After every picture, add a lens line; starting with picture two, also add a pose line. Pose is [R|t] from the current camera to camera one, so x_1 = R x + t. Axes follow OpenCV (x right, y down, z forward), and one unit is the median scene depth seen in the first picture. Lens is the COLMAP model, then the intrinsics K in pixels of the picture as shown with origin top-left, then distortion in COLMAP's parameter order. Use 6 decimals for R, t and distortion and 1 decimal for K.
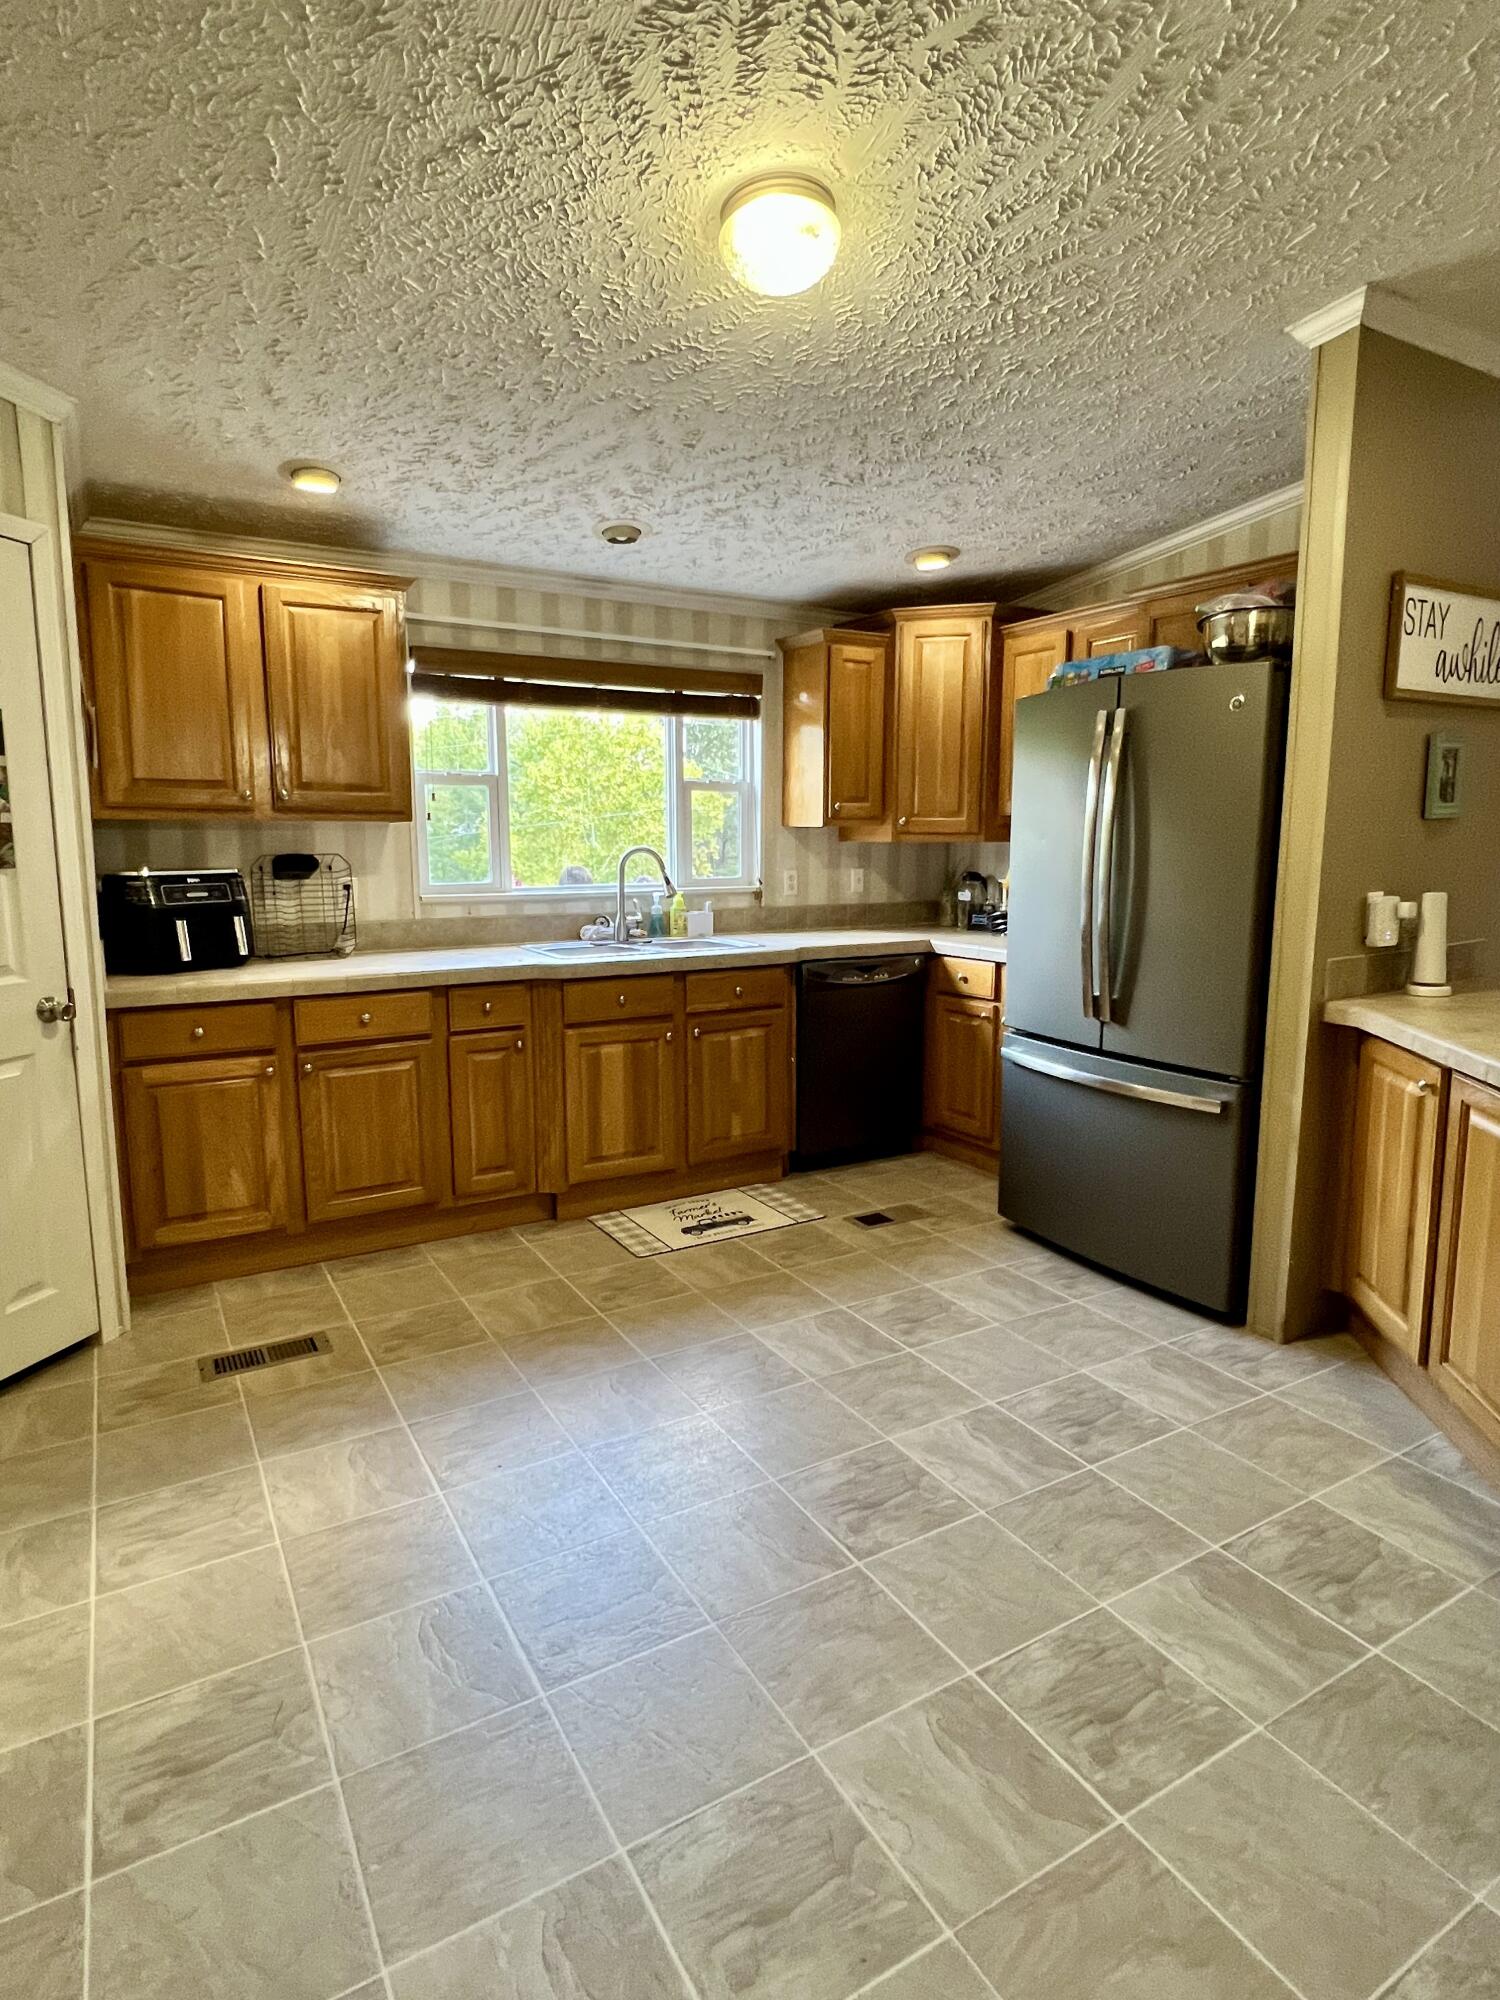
lens RADIAL K [[1091.1, 0, 754.5], [0, 1091.1, 992.9], [0, 0, 1]] dist [-0.004345, 0.000720]
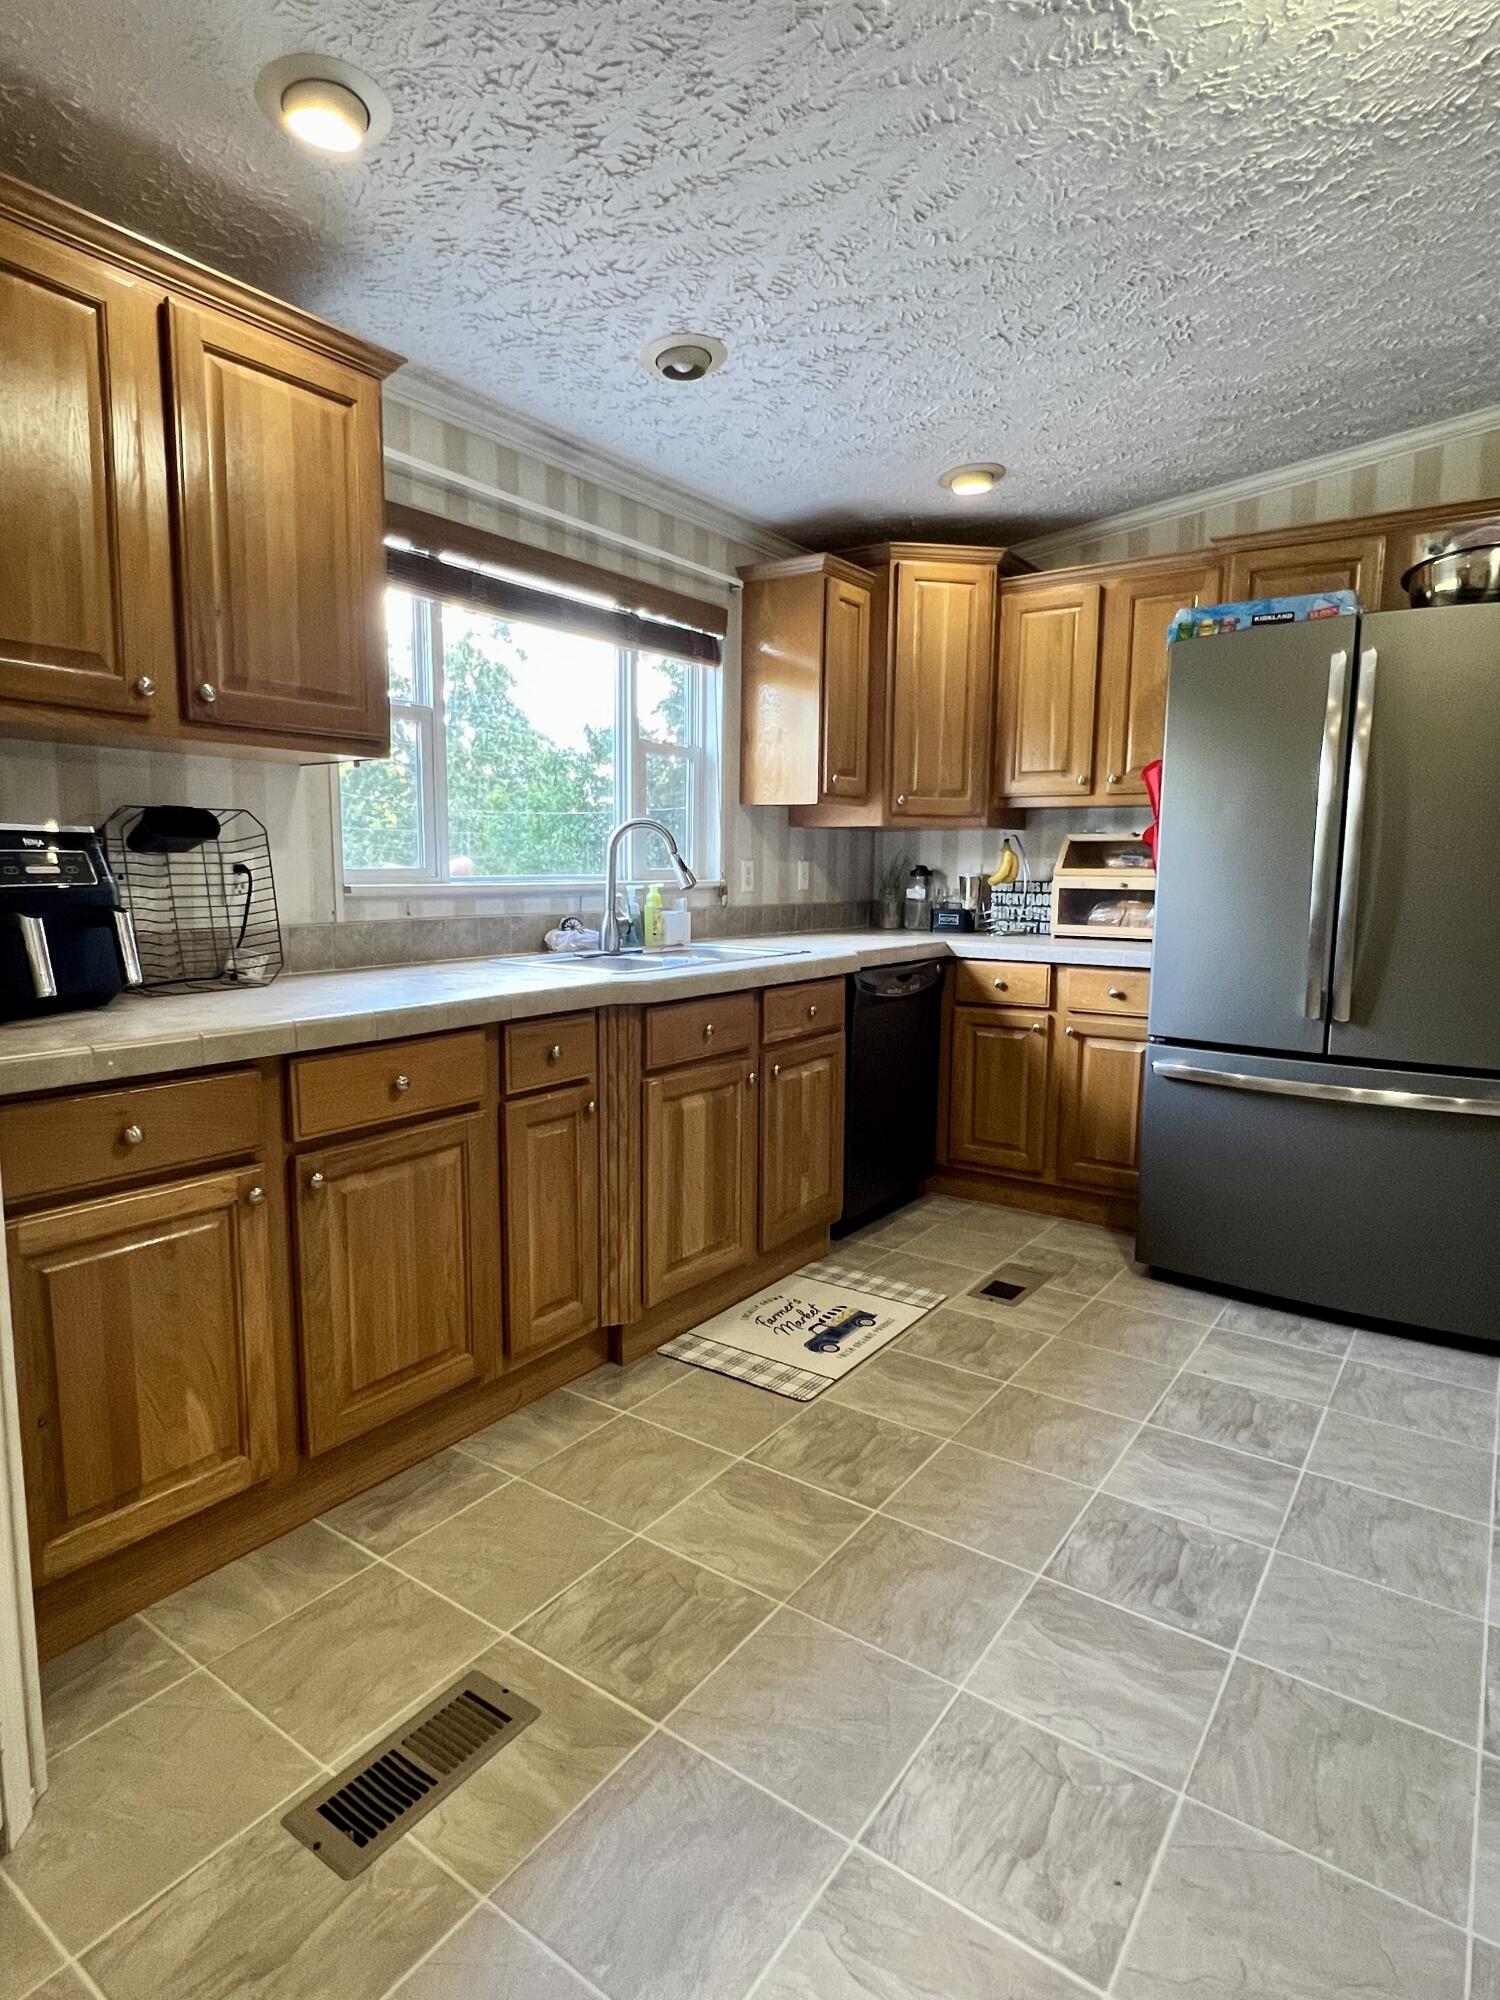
lens RADIAL K [[1091.1, 0, 761.9], [0, 1091.1, 998.1], [0, 0, 1]] dist [-0.004345, 0.000720]
pose [[0.912875, -0.043418, 0.405923, -0.386046], [0.050914, 0.998674, -0.007681, -0.007351], [-0.405051, 0.027679, 0.913875, 0.363601]]
